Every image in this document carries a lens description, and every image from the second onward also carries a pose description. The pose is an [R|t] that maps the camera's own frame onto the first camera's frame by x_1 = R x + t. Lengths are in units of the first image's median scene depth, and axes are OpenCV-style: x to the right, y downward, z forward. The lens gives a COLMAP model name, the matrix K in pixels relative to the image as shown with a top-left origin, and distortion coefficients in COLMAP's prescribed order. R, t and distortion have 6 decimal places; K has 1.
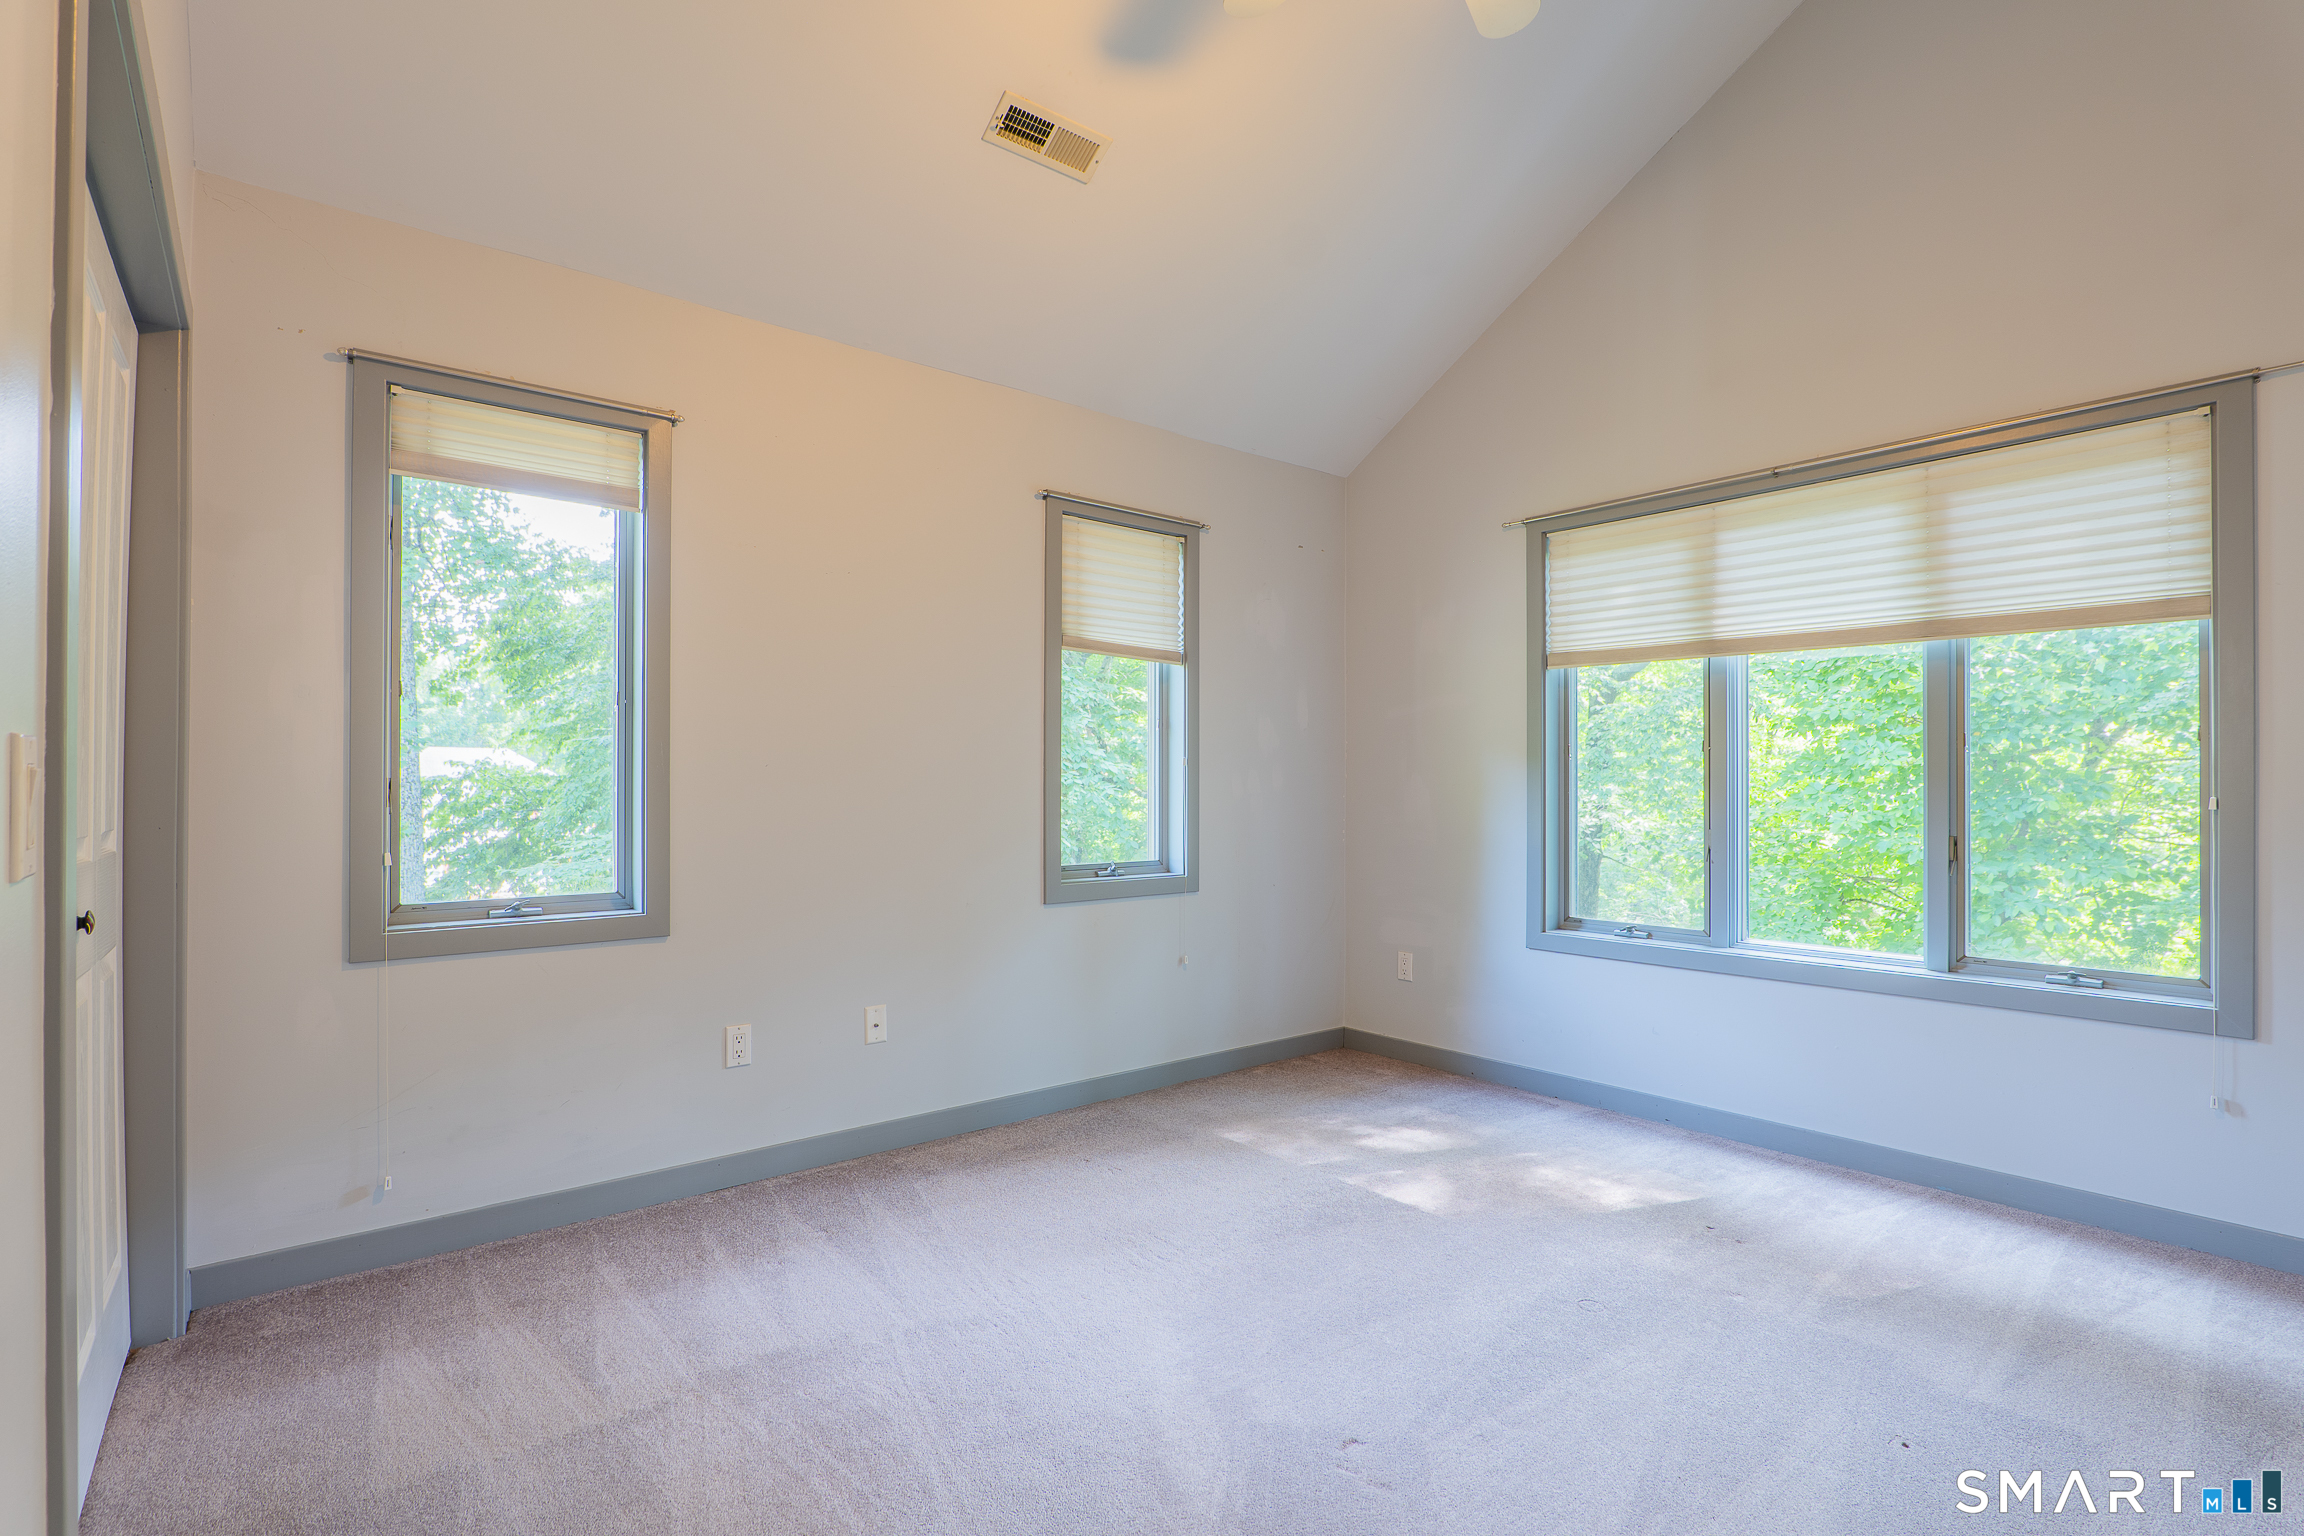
lens RADIAL K [[1074.9, 0, 1159.6], [0, 1074.9, 777.1], [0, 0, 1]] dist [-0.023364, 0.007776]
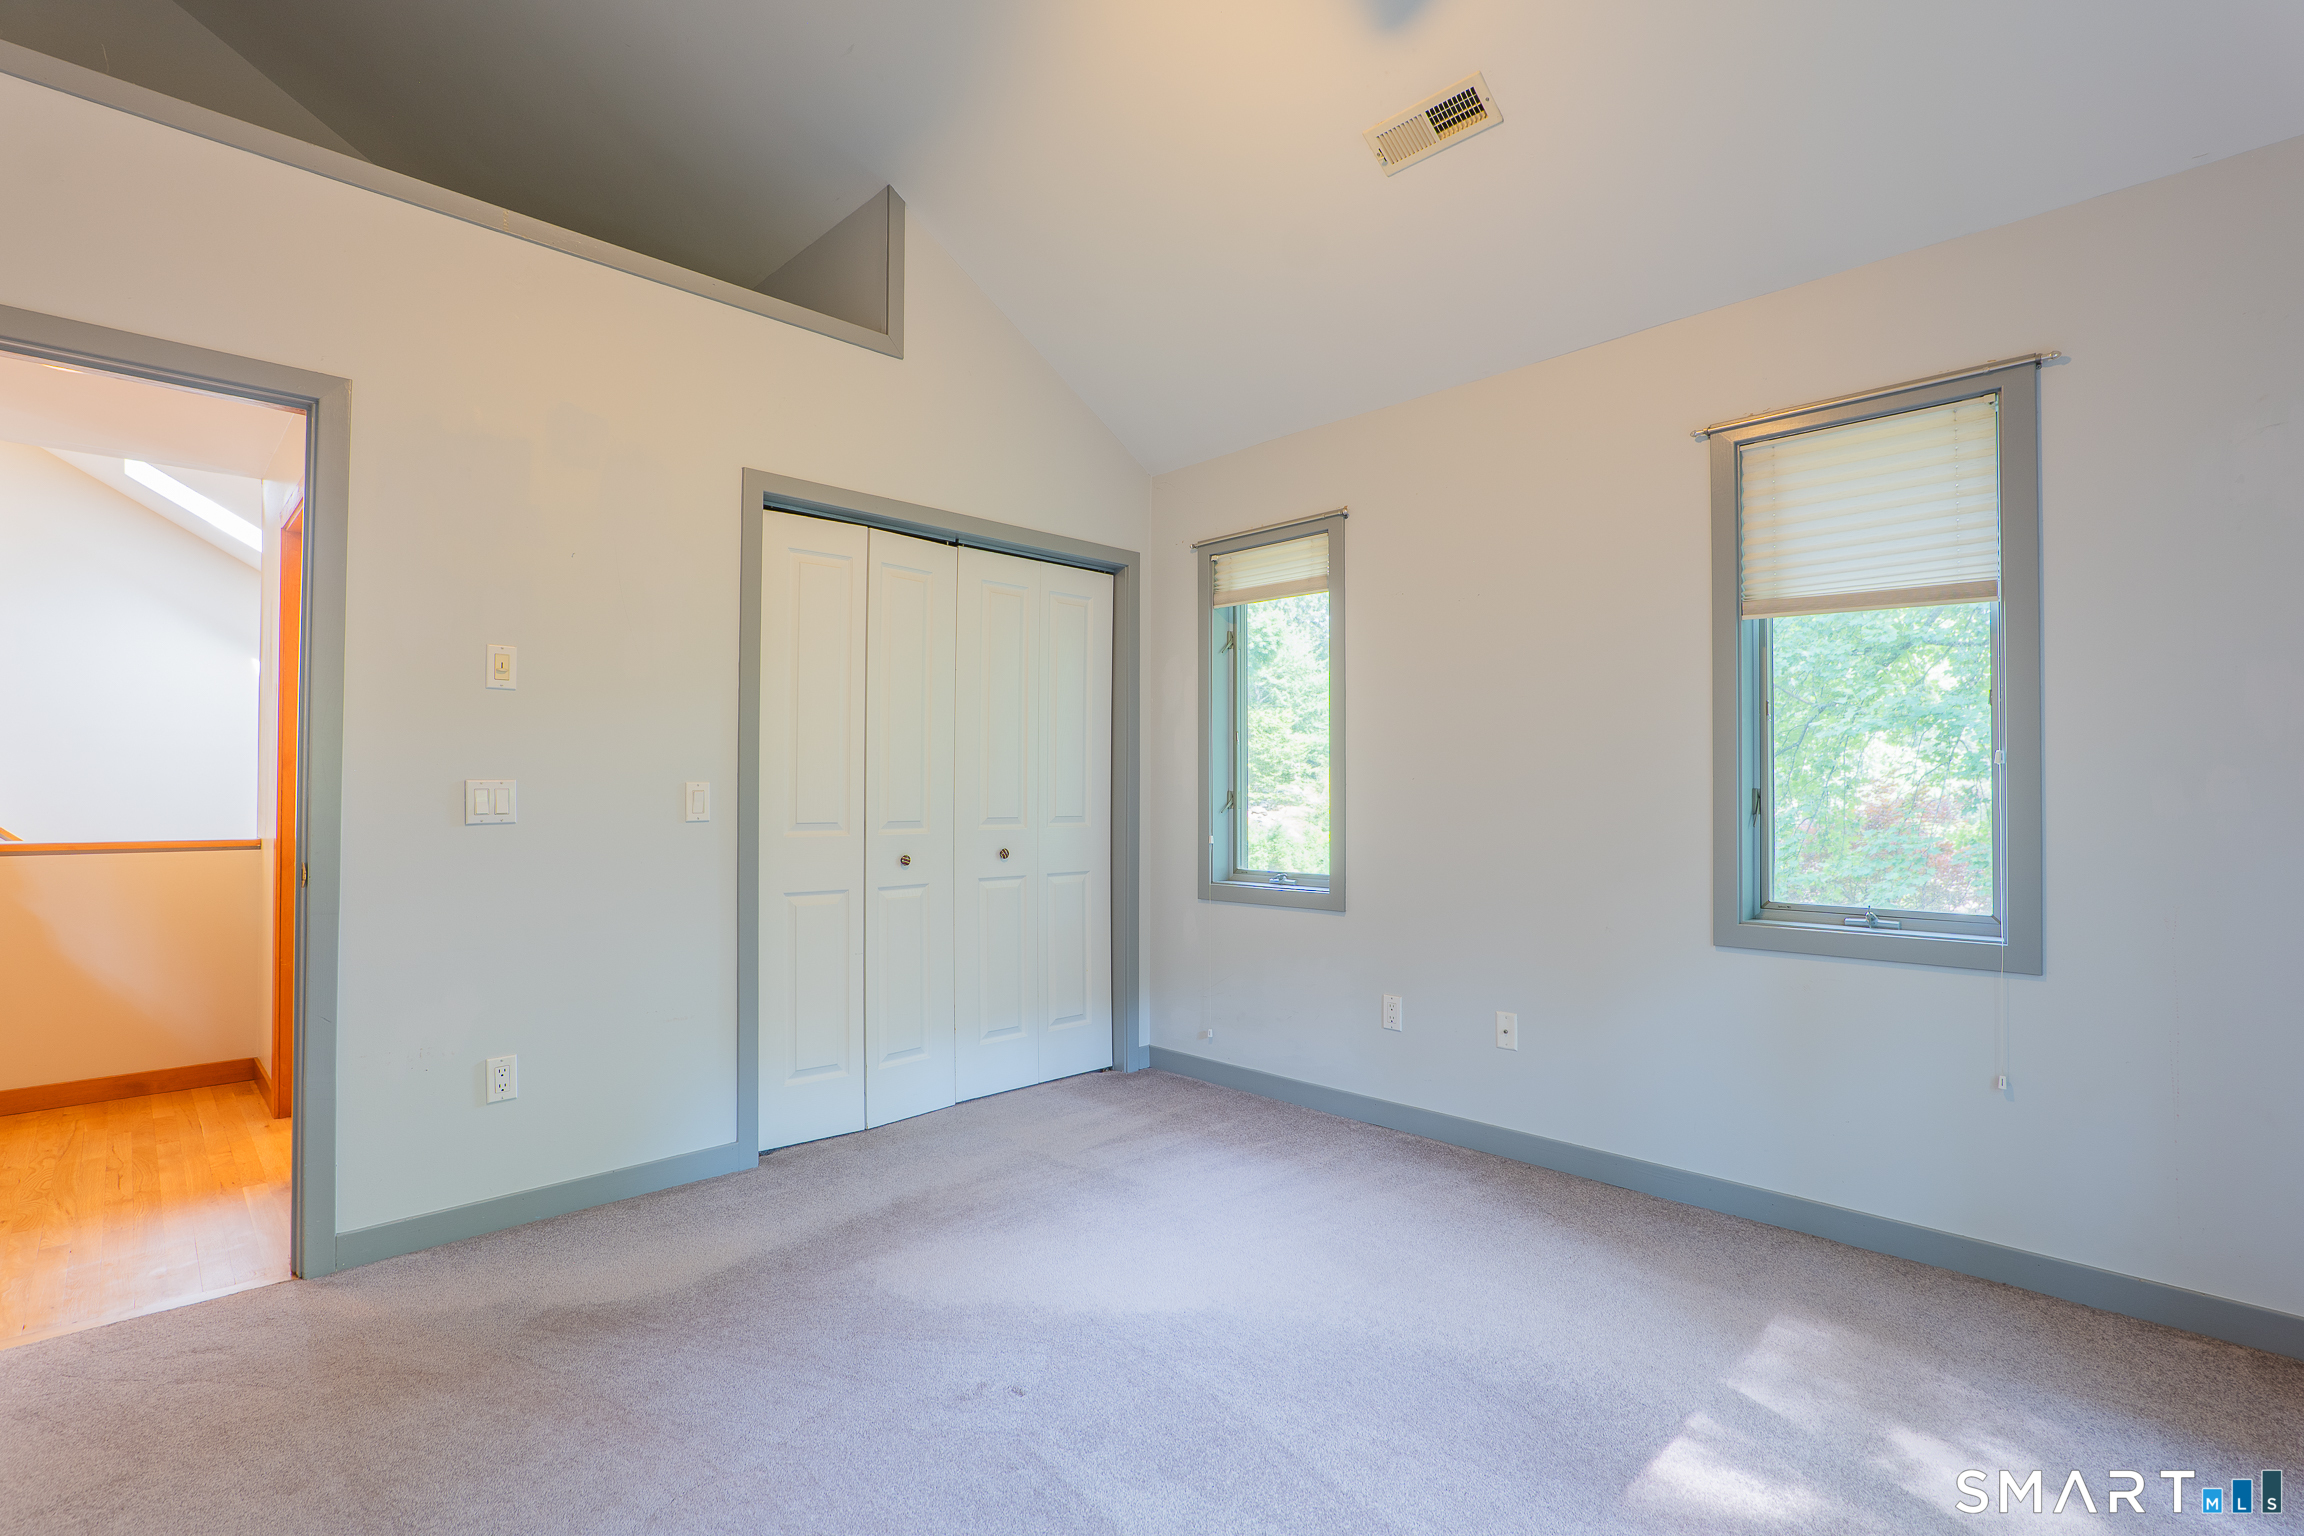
lens RADIAL K [[1074.9, 0, 1159.6], [0, 1074.9, 777.1], [0, 0, 1]] dist [-0.023364, 0.007776]
pose [[0.094415, -0.014403, -0.995429, 0.773423], [0.006794, 0.999881, -0.013823, 0.001486], [0.995510, -0.005458, 0.094501, 0.618575]]
